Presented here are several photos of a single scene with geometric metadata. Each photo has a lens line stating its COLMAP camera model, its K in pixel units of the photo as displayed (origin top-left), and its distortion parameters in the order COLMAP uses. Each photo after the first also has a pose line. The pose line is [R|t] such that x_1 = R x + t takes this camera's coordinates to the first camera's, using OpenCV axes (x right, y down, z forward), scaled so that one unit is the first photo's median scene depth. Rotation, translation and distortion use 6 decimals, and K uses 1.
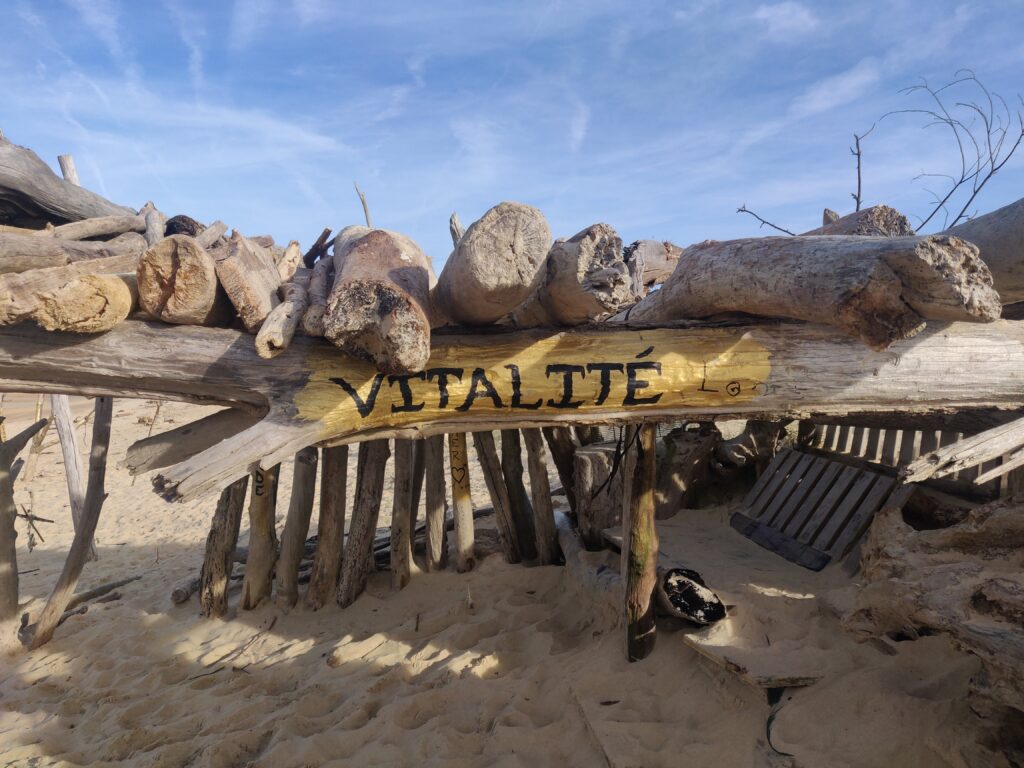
lens RADIAL K [[745.7, 0, 512.0], [0, 745.7, 384.0], [0, 0, 1]] dist [0.001221, 0.001257]
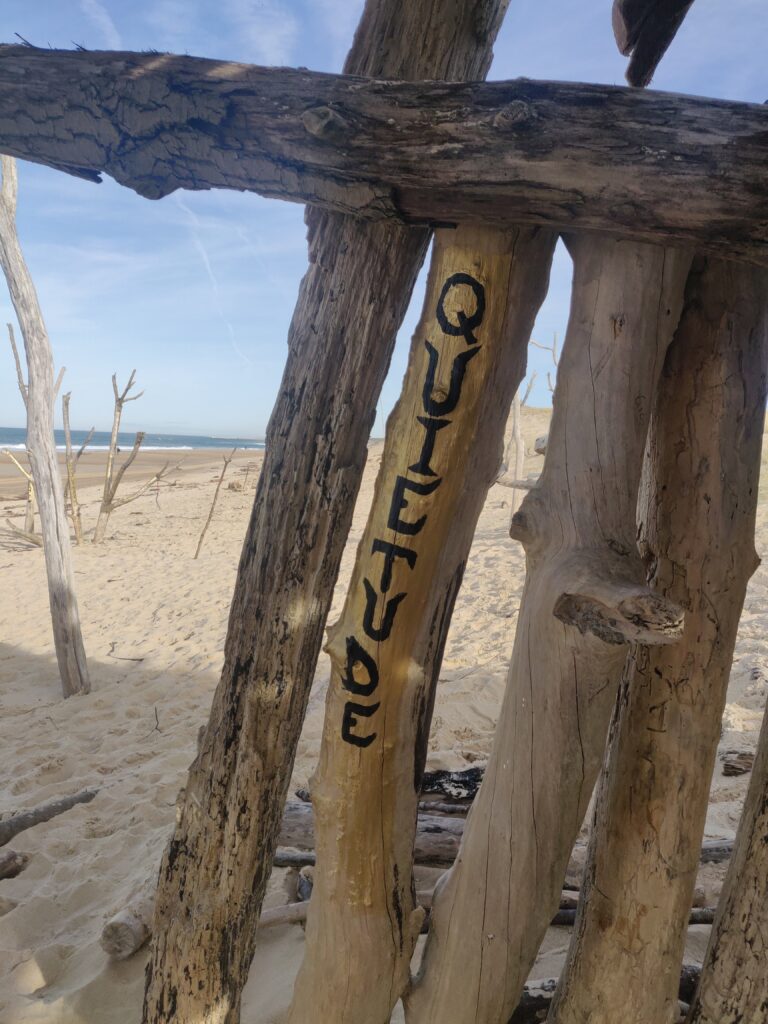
lens RADIAL K [[745.7, 0, 384.0], [0, 745.7, 512.0], [0, 0, 1]] dist [0.001221, 0.001257]
pose [[0.961992, 0.057376, -0.266982, -0.270335], [-0.040837, 0.996910, 0.067098, 0.062565], [0.270007, -0.053645, 0.961363, 0.776341]]
